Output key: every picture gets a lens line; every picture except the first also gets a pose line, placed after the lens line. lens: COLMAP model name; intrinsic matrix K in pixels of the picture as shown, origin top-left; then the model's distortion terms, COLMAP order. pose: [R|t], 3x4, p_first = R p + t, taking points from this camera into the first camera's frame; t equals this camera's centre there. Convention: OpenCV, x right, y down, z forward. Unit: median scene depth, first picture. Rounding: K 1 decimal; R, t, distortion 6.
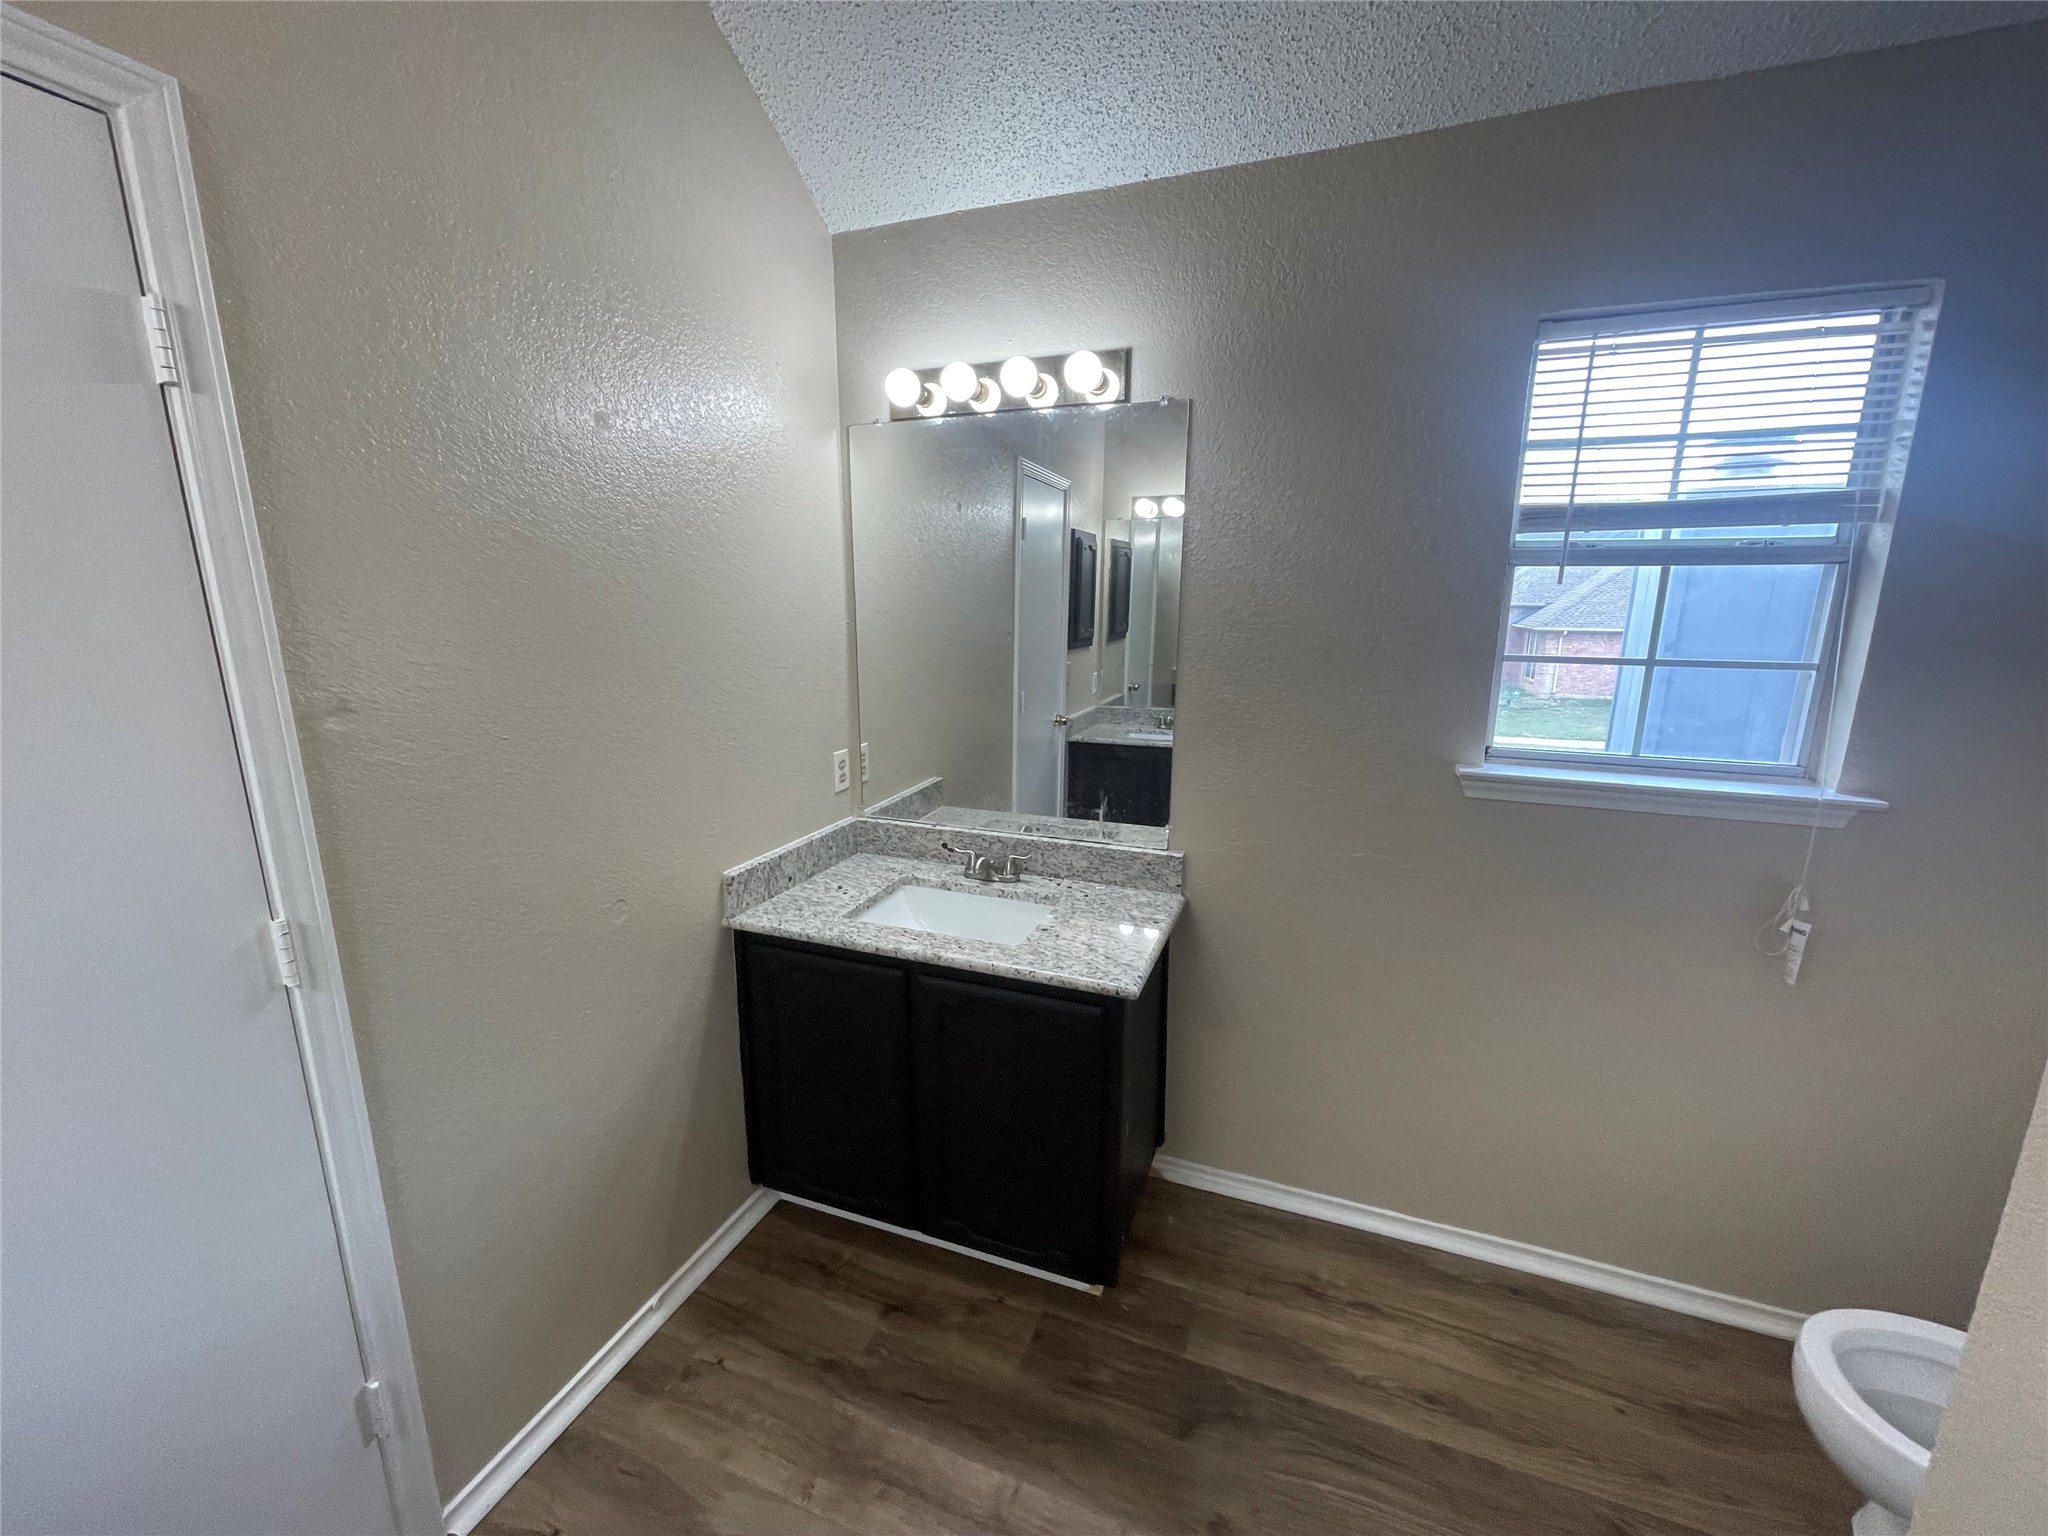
lens RADIAL K [[828.1, 0, 1017.8], [0, 828.1, 765.5], [0, 0, 1]] dist [0.002636, -0.000363]
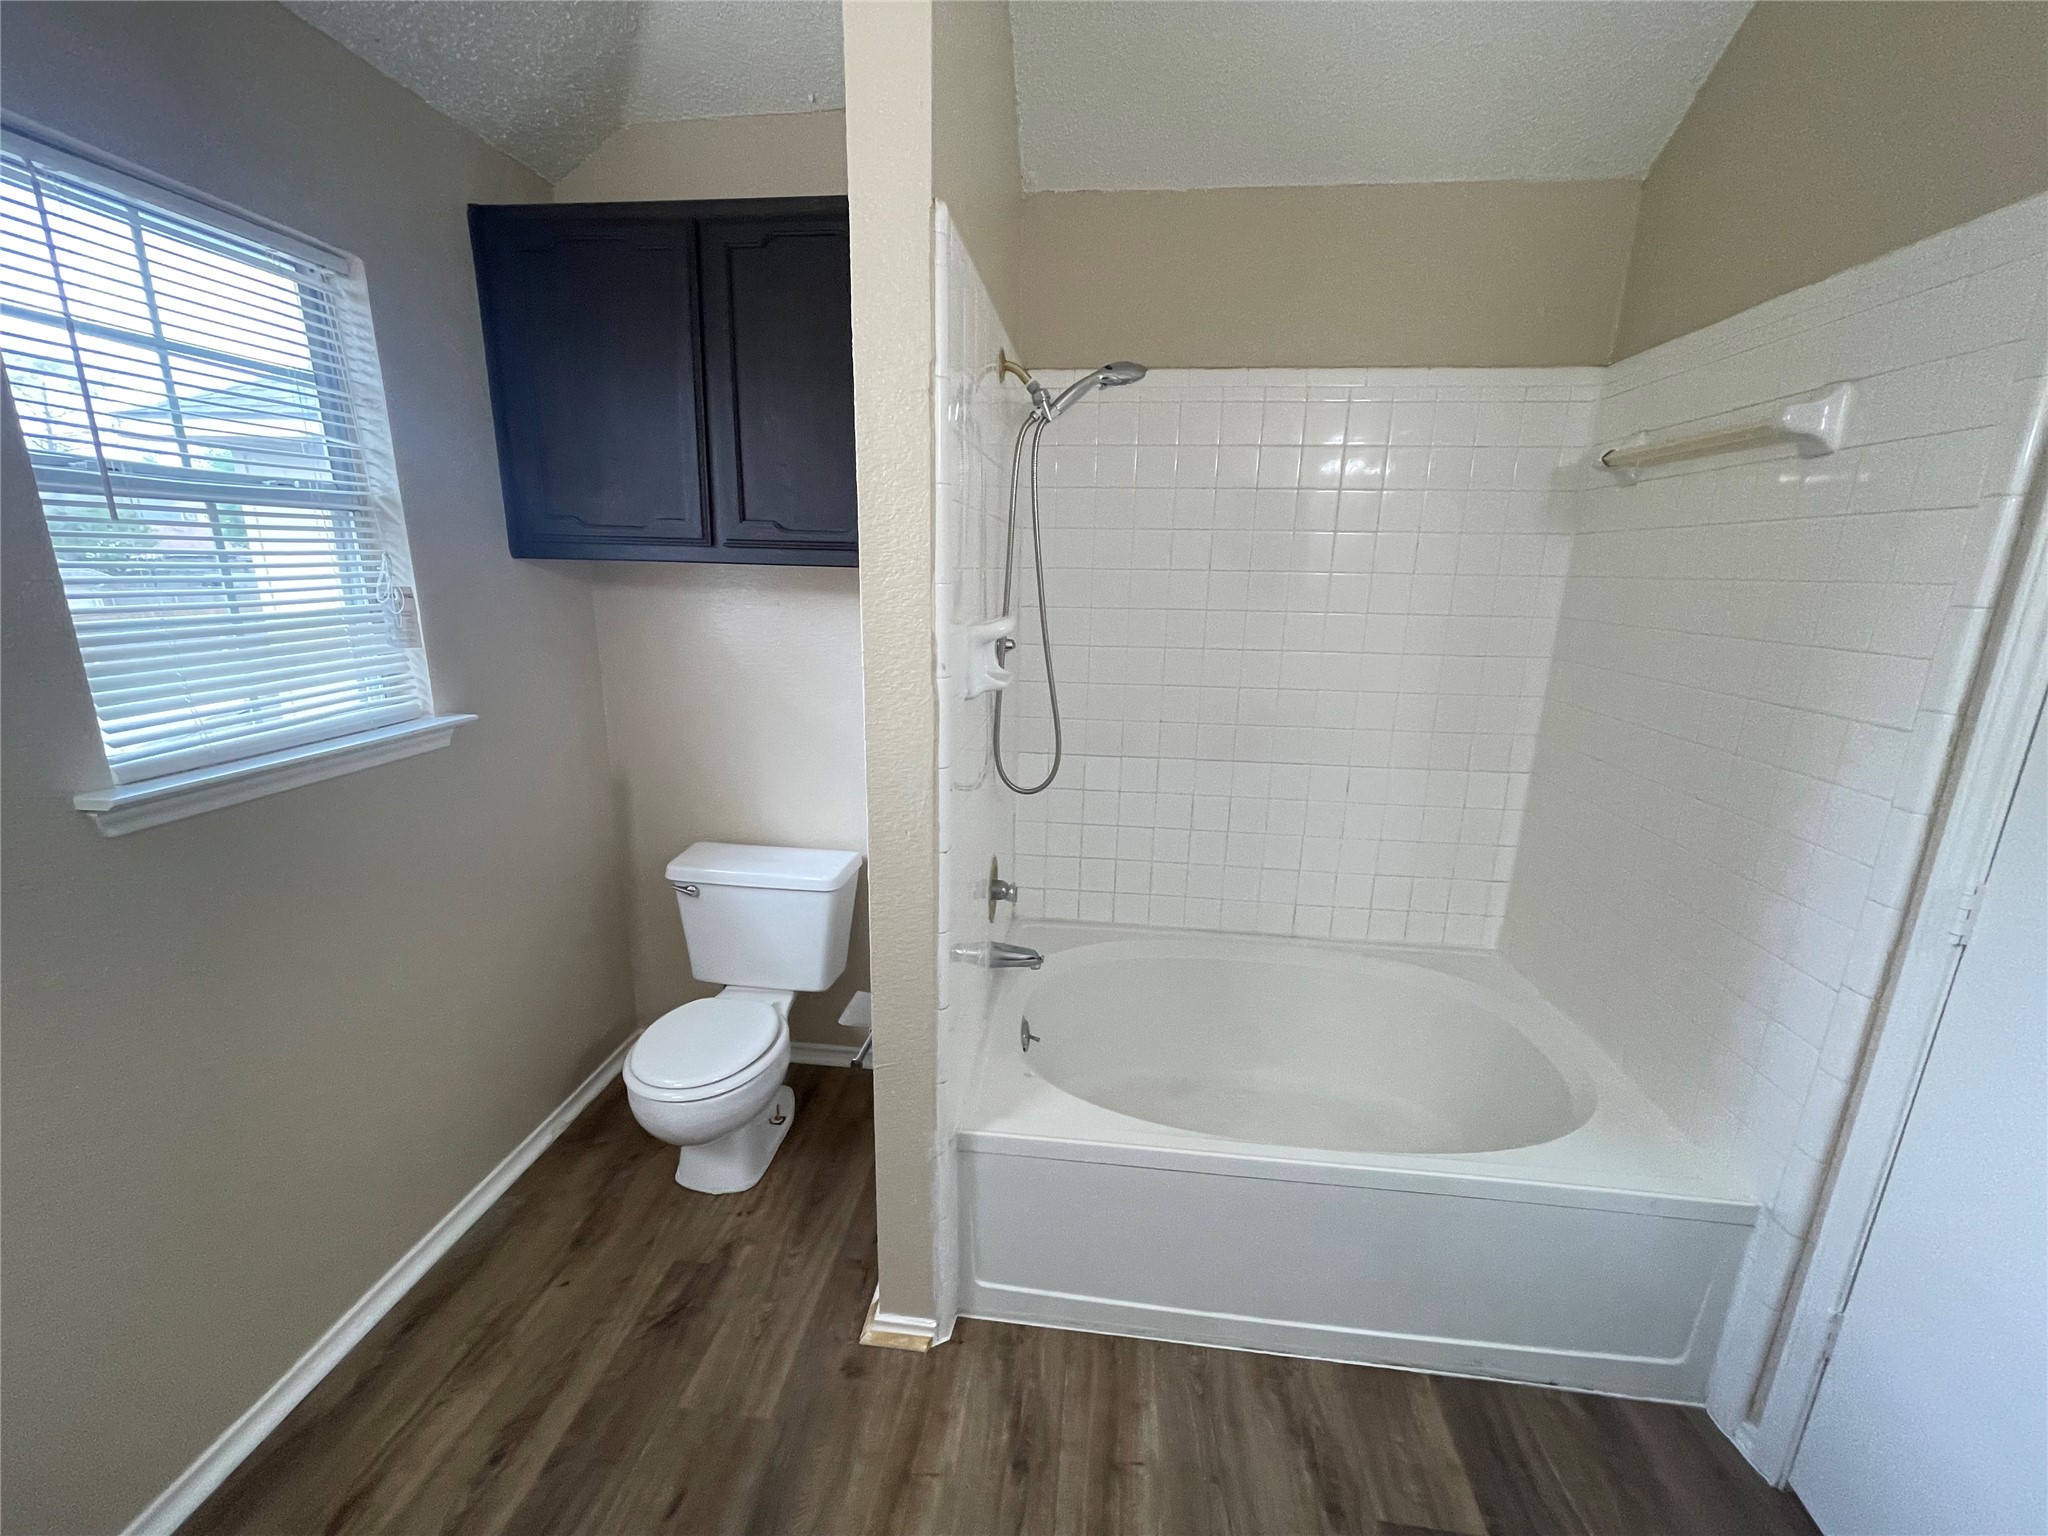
lens RADIAL K [[828.1, 0, 1024.8], [0, 828.1, 760.9], [0, 0, 1]] dist [0.002636, -0.000363]
pose [[-0.255472, -0.242705, 0.935857, -0.270376], [0.174713, 0.940452, 0.291590, -0.089567], [-0.950899, 0.238000, -0.197856, 0.415377]]
